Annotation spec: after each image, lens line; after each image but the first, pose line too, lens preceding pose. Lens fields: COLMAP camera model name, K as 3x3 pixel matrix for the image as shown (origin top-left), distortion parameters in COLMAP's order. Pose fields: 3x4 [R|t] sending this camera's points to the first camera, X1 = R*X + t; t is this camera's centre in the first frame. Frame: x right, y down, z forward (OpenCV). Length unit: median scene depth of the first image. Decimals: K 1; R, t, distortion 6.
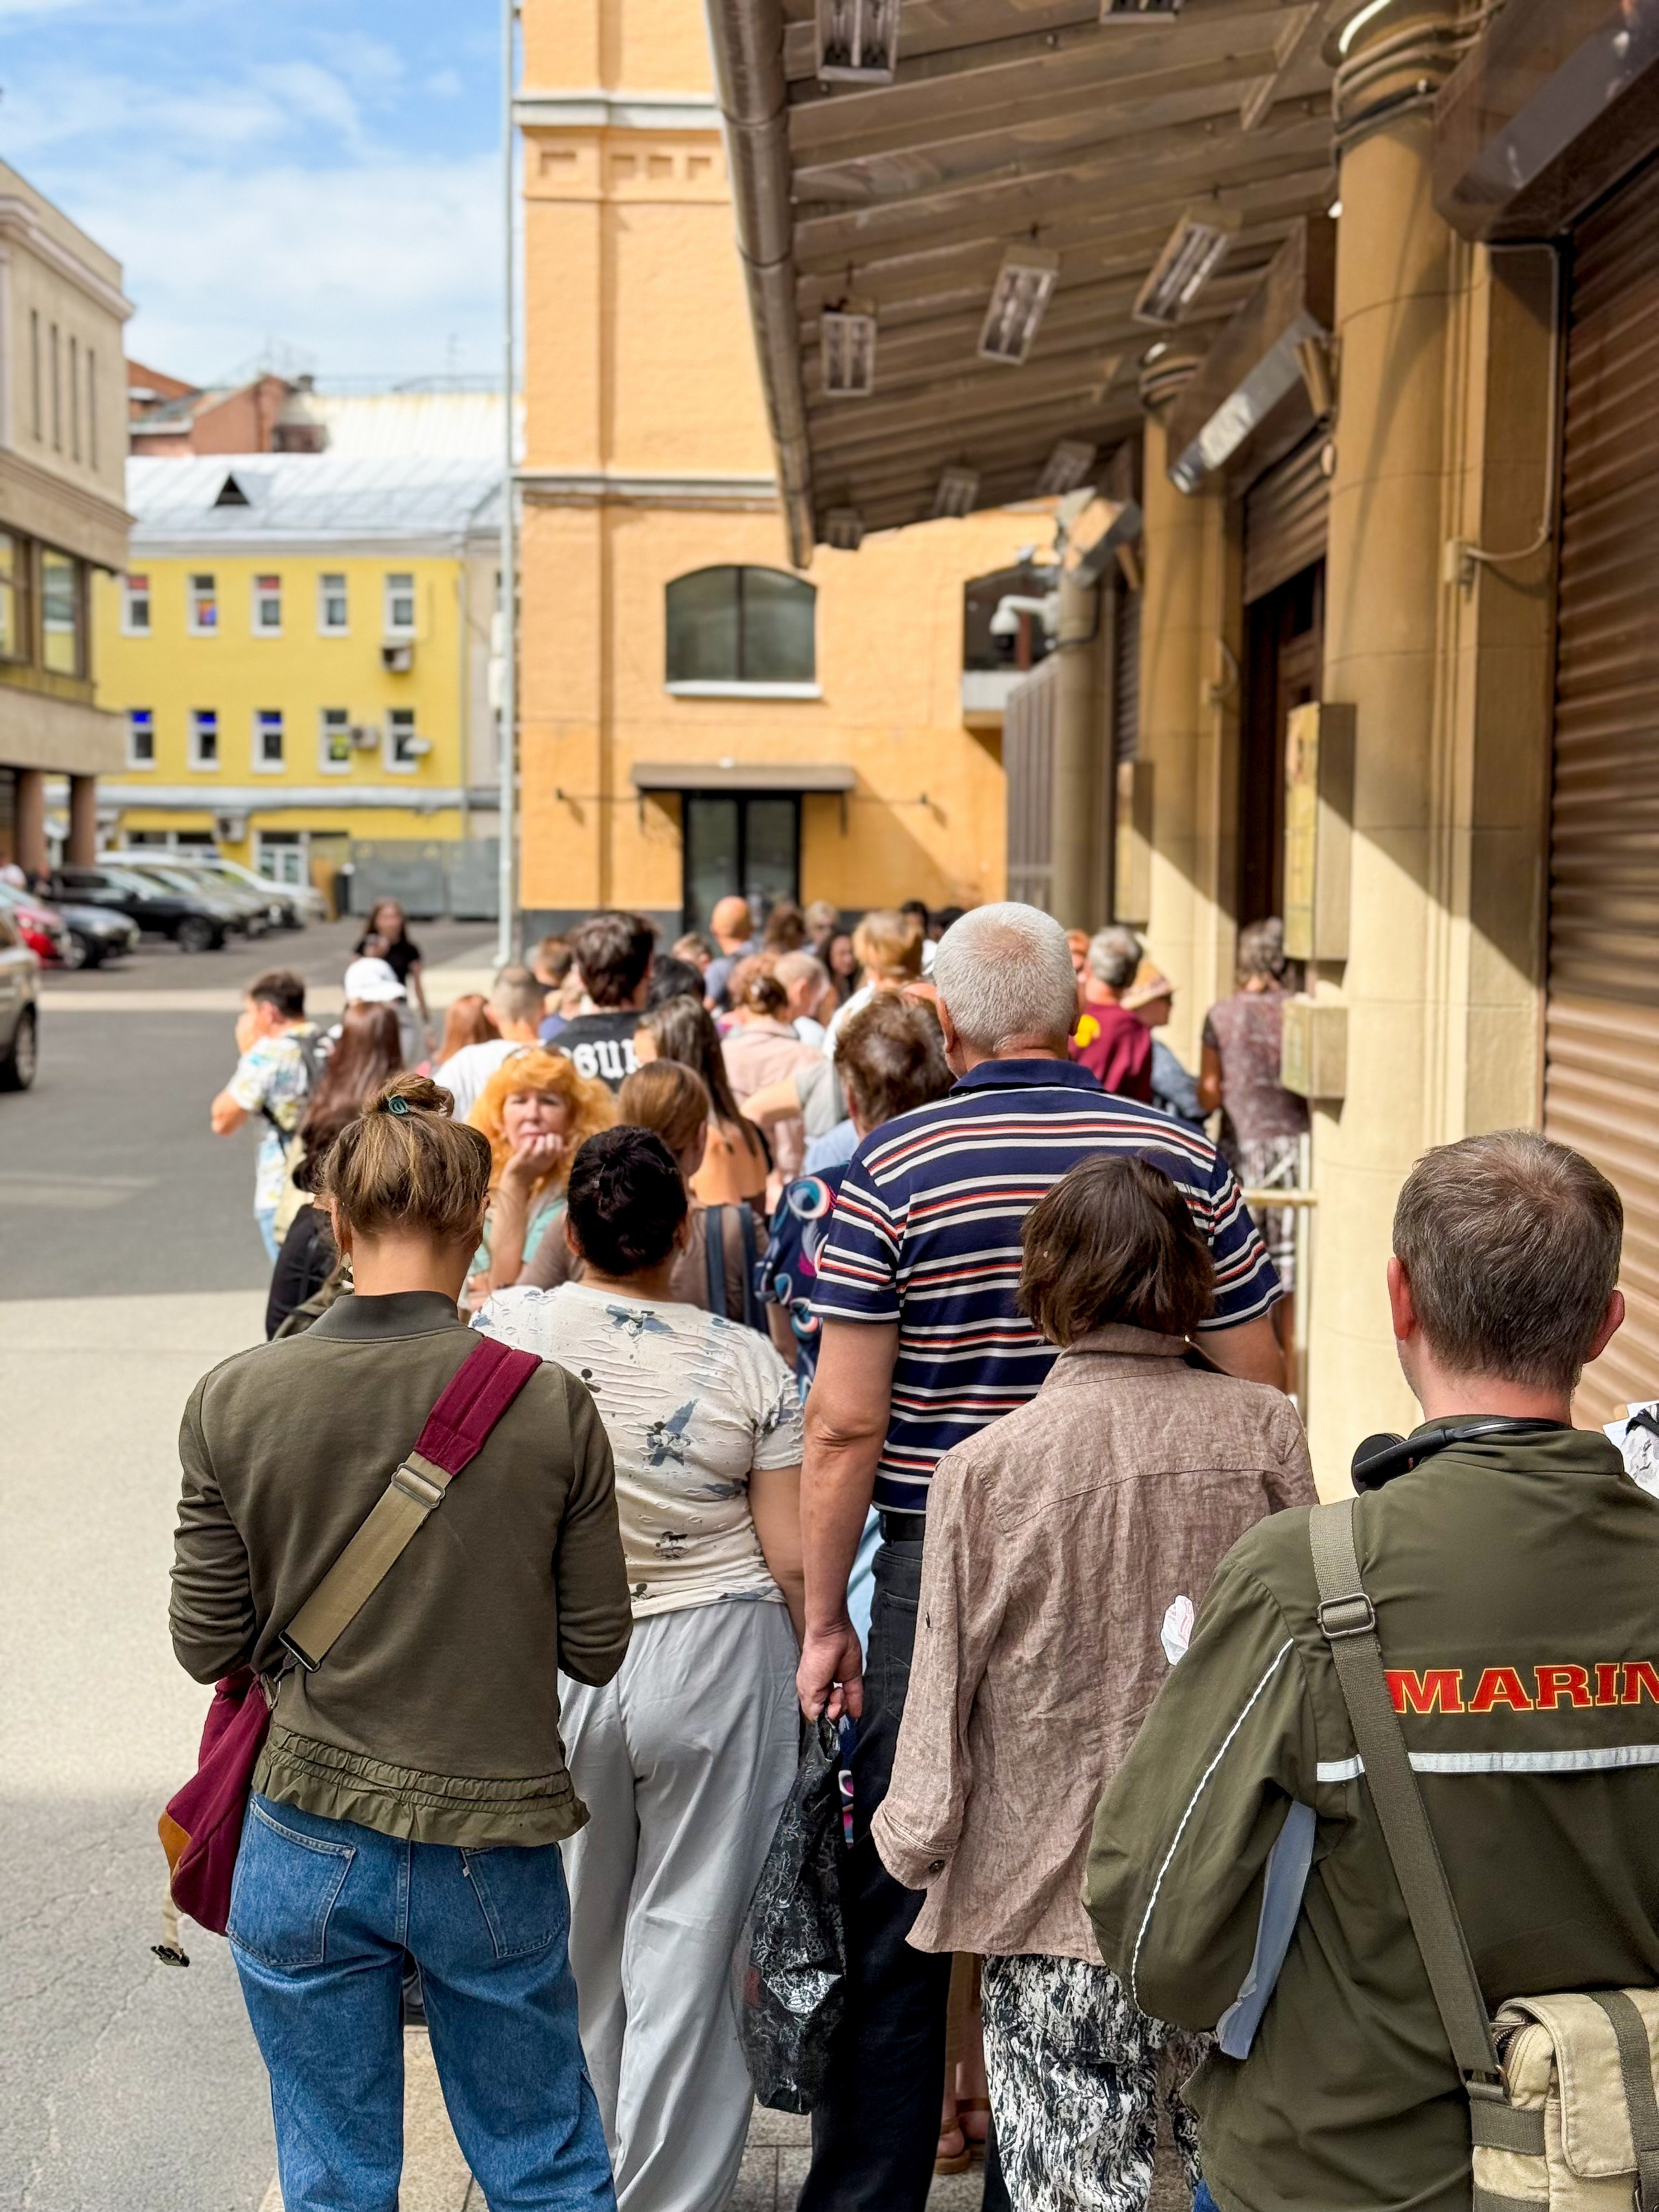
lens RADIAL K [[3085.2, 0, 815.0], [0, 3085.2, 1111.8], [0, 0, 1]] dist [0.100830, 0.000000]
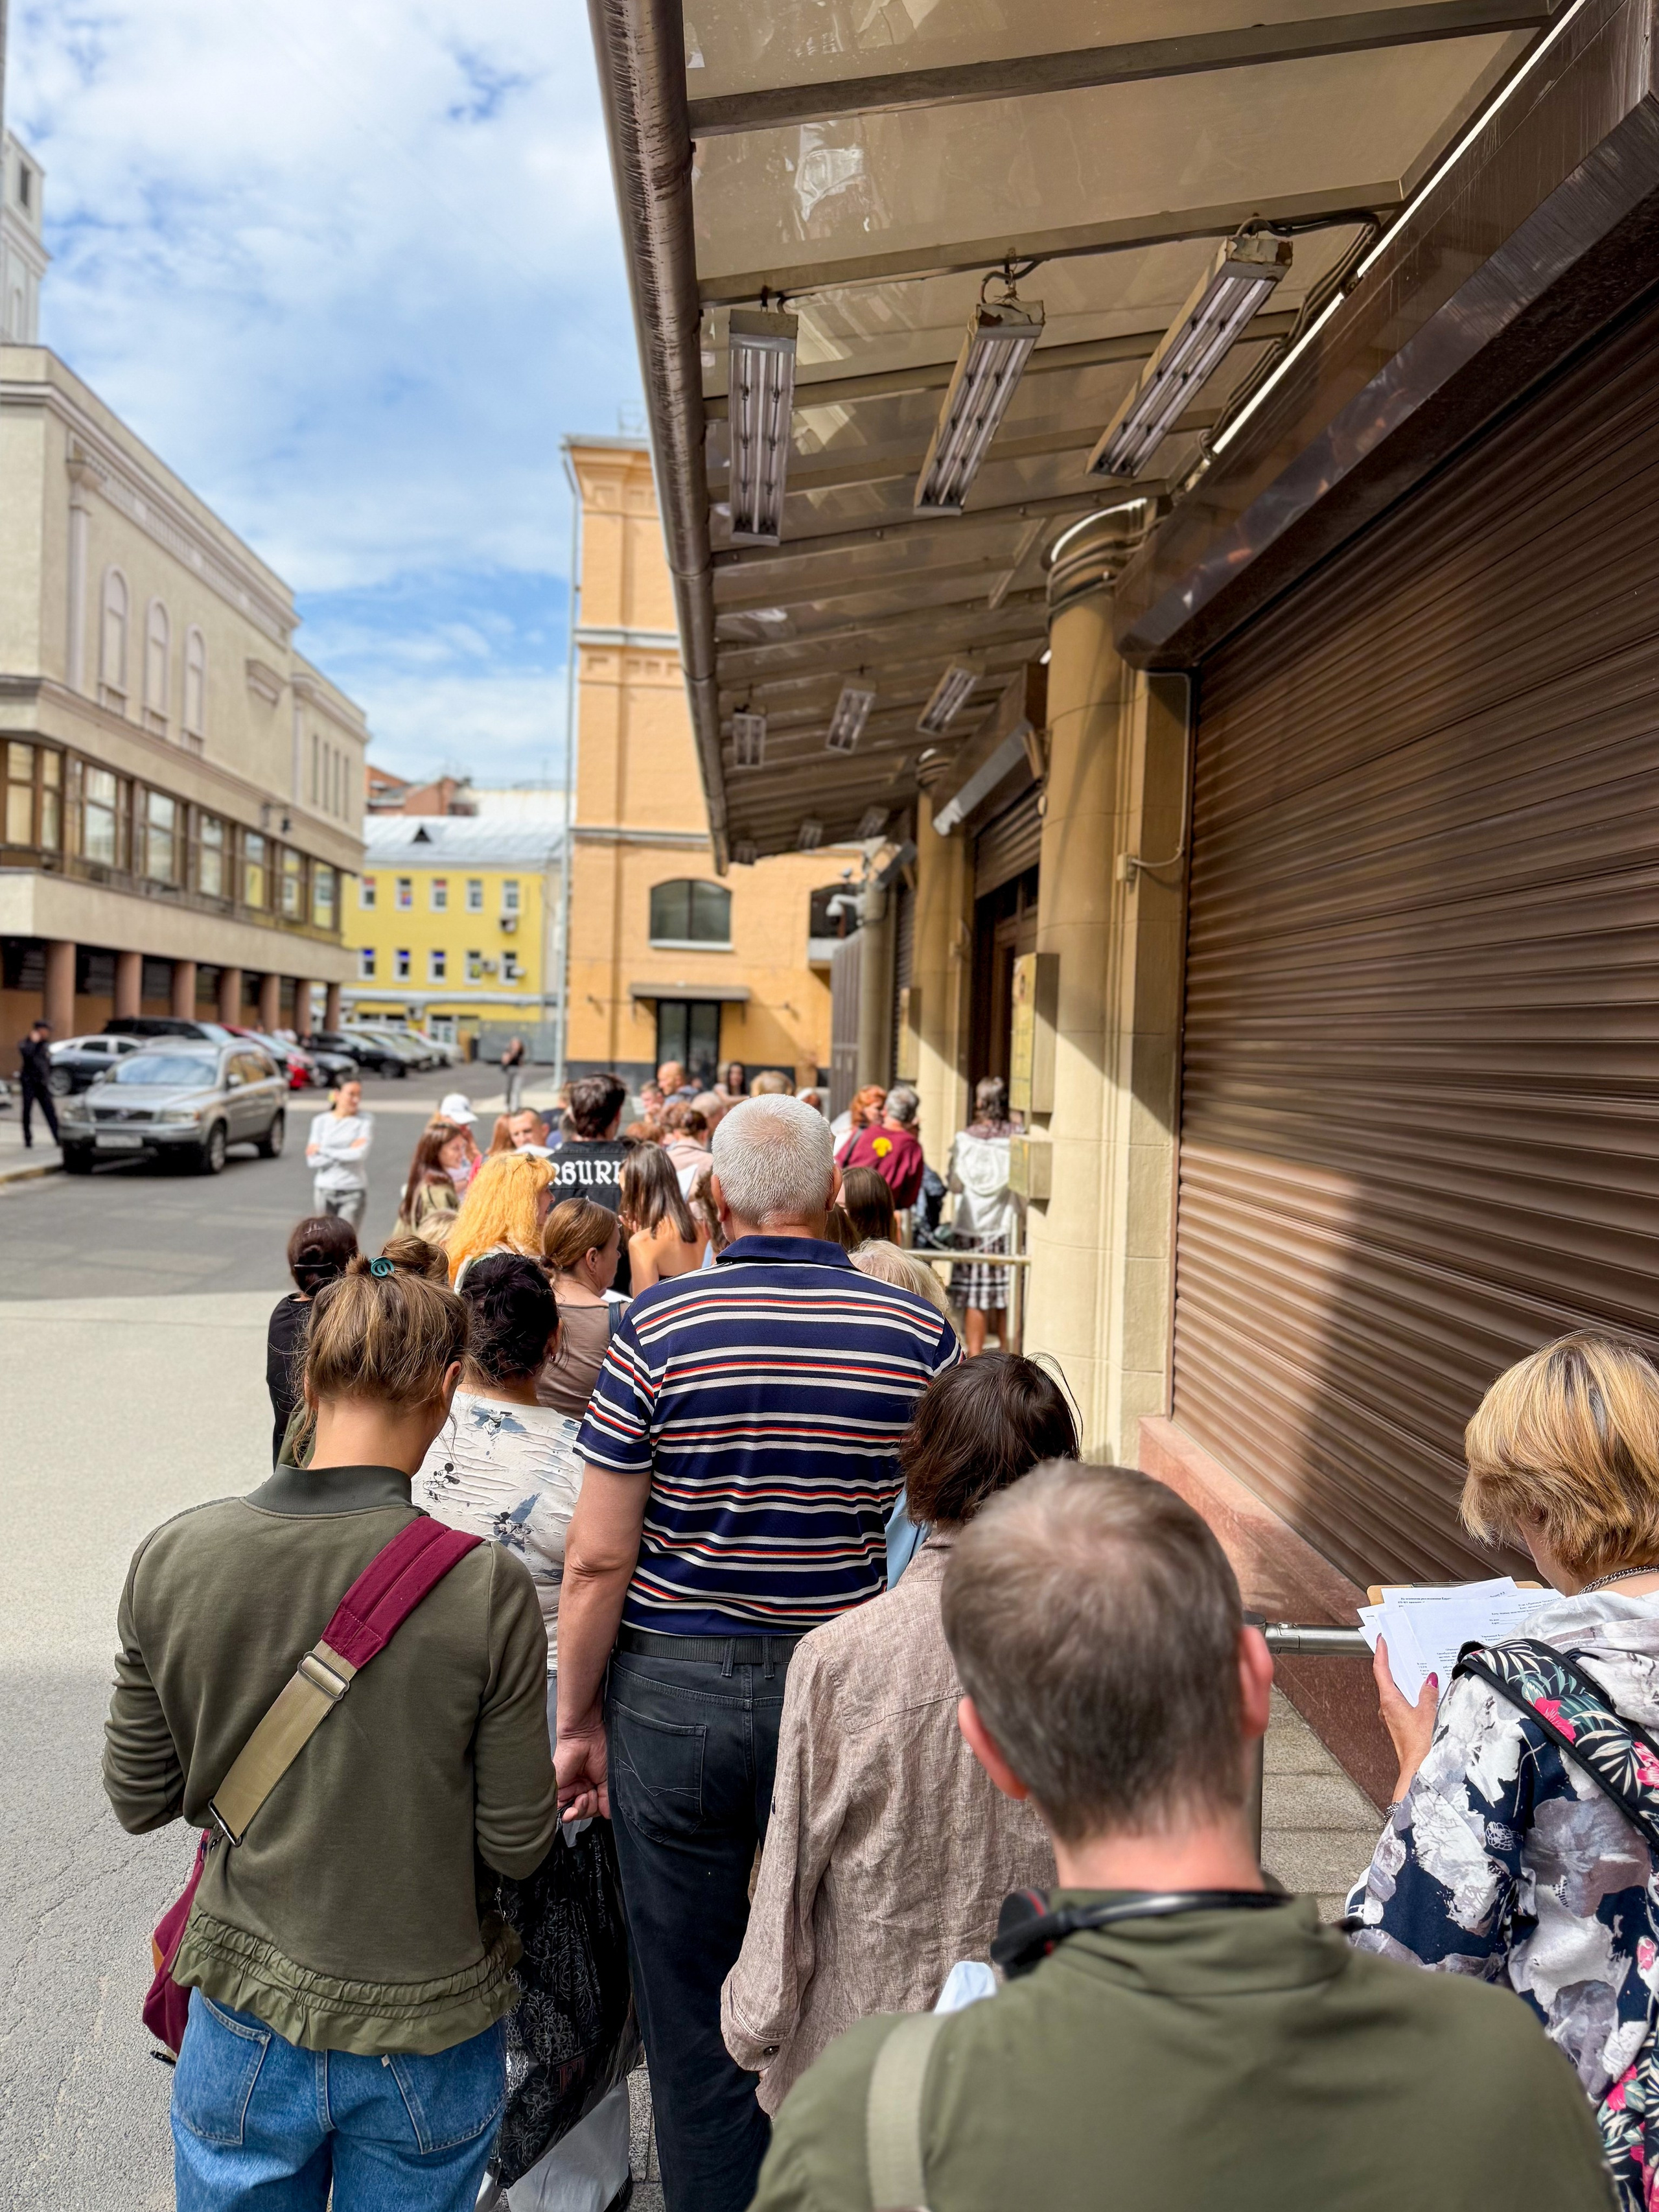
lens RADIAL K [[1559.0, 0, 837.7], [0, 1559.0, 1100.1], [0, 0, 1]] dist [0.043696, -0.002474]
pose [[0.997364, 0.021156, 0.069409, 0.002506], [-0.018304, 0.998972, -0.041479, -0.009987], [-0.070215, 0.040099, 0.996726, 0.101216]]
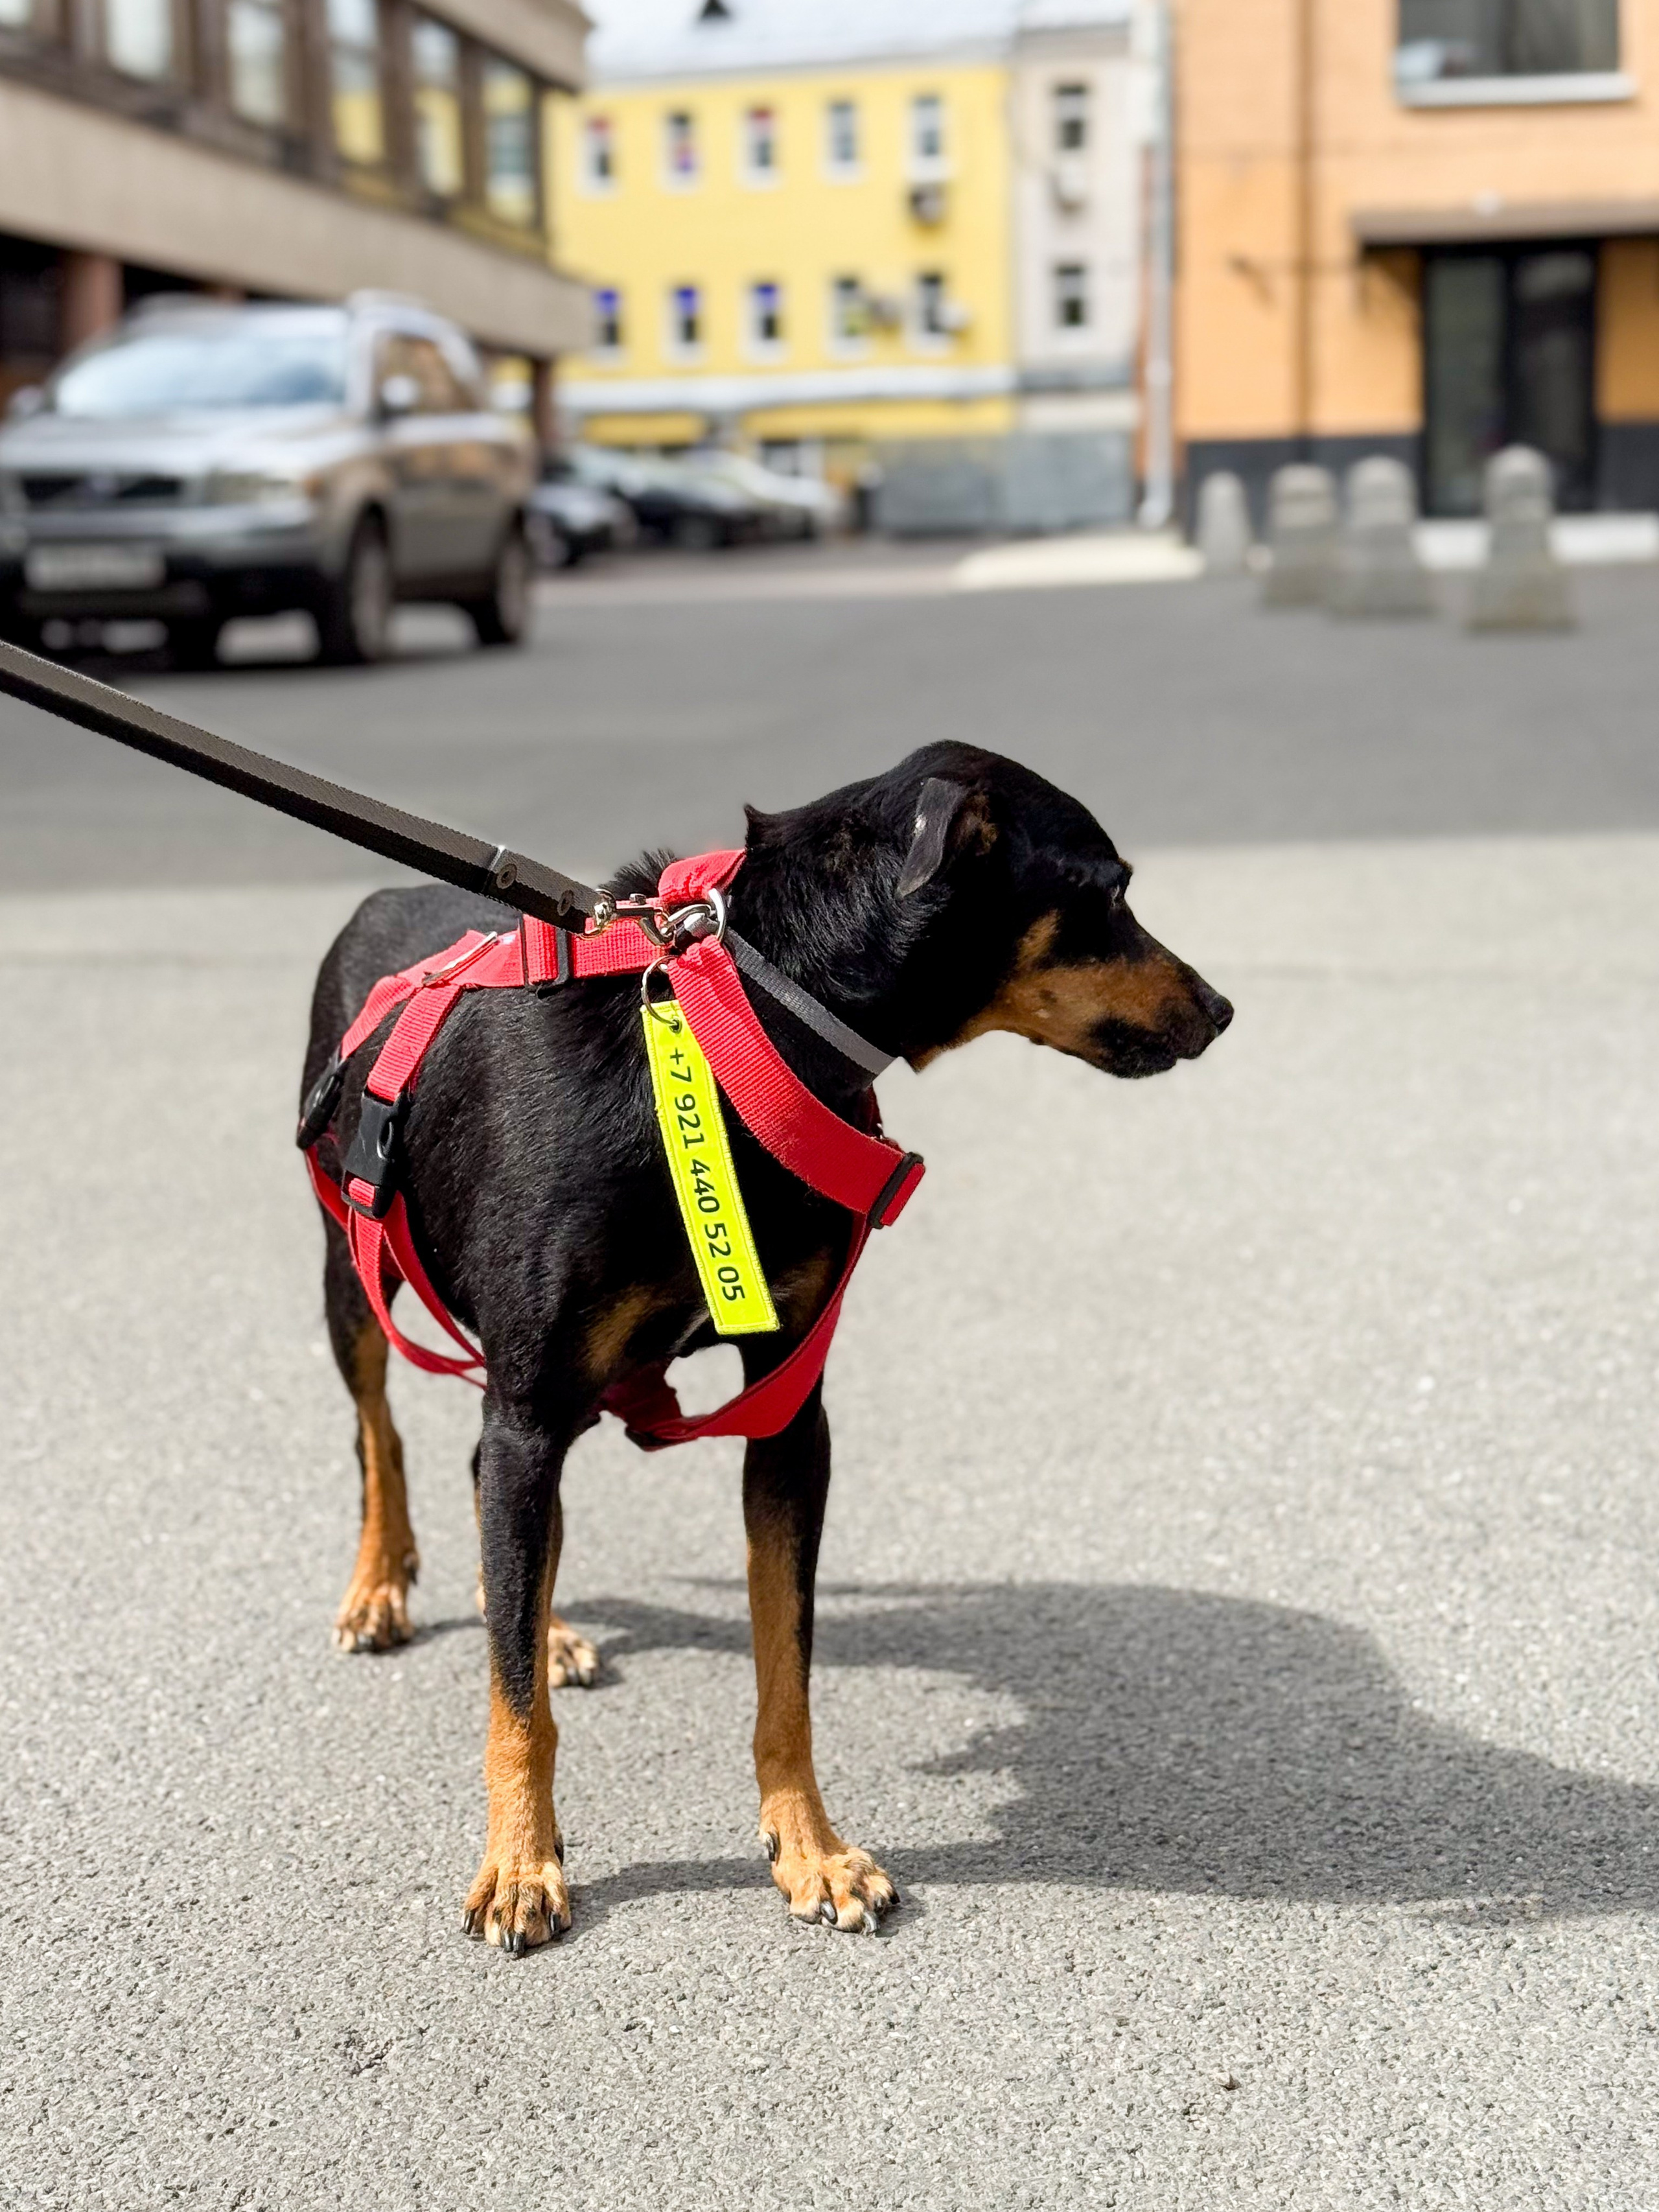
lens RADIAL K [[3085.2, 0, 830.6], [0, 3085.2, 1096.8], [0, 0, 1]] dist [0.100830, 0.000000]
pose [[0.991400, -0.008772, -0.130572, -0.132049], [0.018801, 0.996948, 0.075773, 0.043578], [0.129509, -0.077576, 0.988539, 0.459374]]
